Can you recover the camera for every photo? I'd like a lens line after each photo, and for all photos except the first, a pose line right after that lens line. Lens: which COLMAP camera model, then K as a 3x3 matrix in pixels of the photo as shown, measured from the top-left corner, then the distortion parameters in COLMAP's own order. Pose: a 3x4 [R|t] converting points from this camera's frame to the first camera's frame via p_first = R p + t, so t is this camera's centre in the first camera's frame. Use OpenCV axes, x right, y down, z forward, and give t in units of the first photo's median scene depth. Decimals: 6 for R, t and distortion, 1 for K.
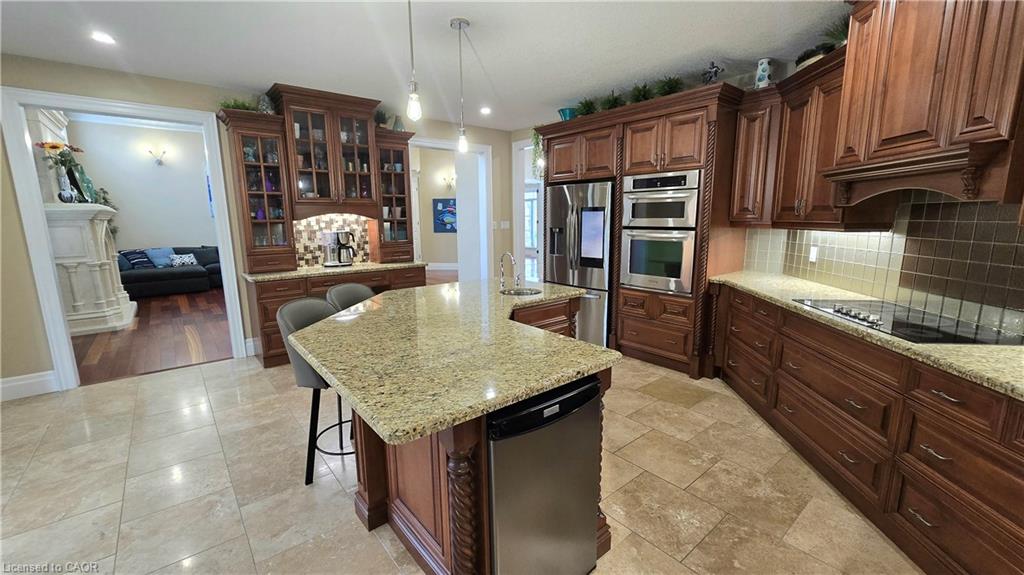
lens RADIAL K [[419.7, 0, 511.8], [0, 419.7, 290.4], [0, 0, 1]] dist [-0.007066, 0.000472]
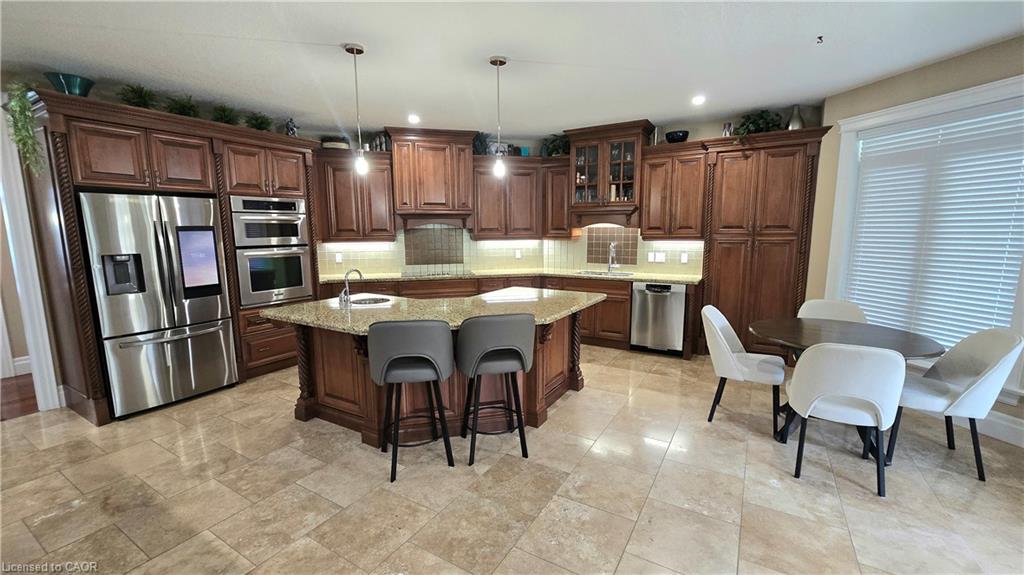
lens RADIAL K [[419.7, 0, 511.8], [0, 419.7, 290.4], [0, 0, 1]] dist [-0.007066, 0.000472]
pose [[-0.335923, -0.127130, 0.933270, -0.893391], [0.170974, 0.966158, 0.193151, -0.138081], [-0.926242, 0.224449, -0.302819, 0.755418]]
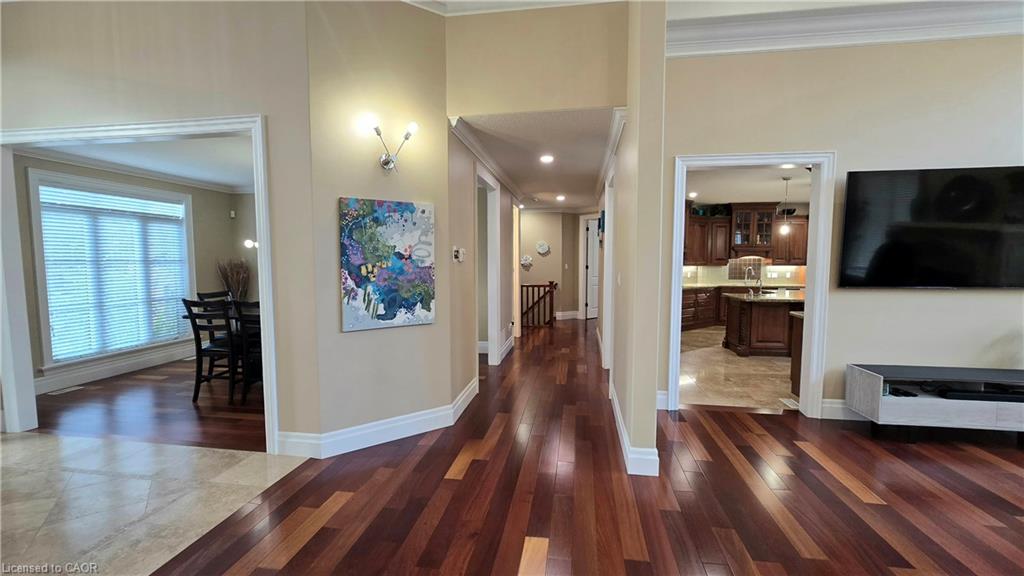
lens RADIAL K [[419.7, 0, 511.8], [0, 419.7, 290.9], [0, 0, 1]] dist [-0.007066, 0.000472]
pose [[-0.660458, -0.045964, 0.749455, -0.602418], [0.135719, 0.974377, 0.179362, -0.447247], [-0.738495, 0.220176, -0.637297, 2.549957]]
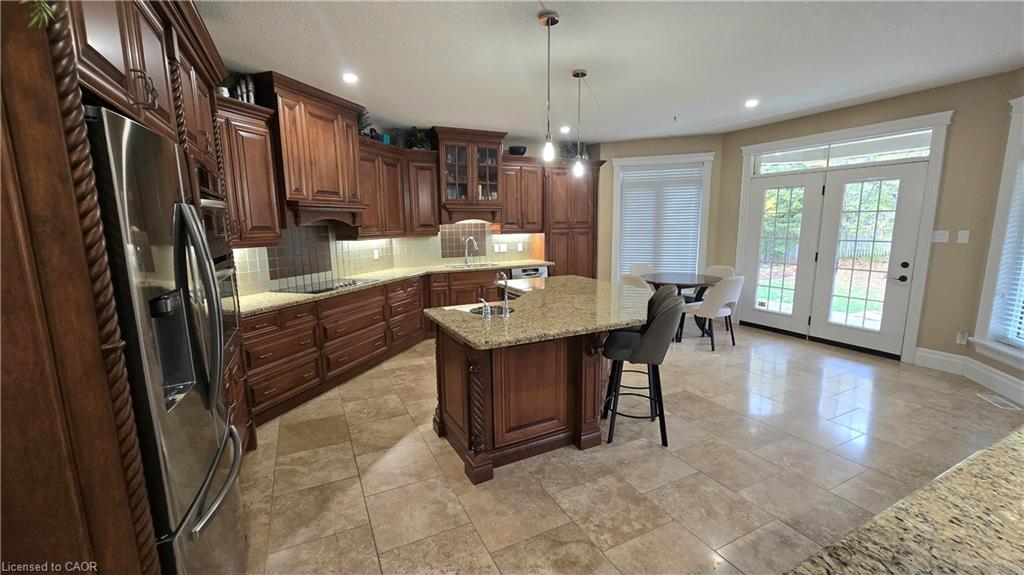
lens RADIAL K [[419.7, 0, 511.8], [0, 419.7, 290.4], [0, 0, 1]] dist [-0.007066, 0.000472]
pose [[-0.975521, -0.015035, 0.219391, -0.181164], [0.057775, 0.945090, 0.321663, -0.263304], [-0.212180, 0.326465, -0.921087, 1.418293]]
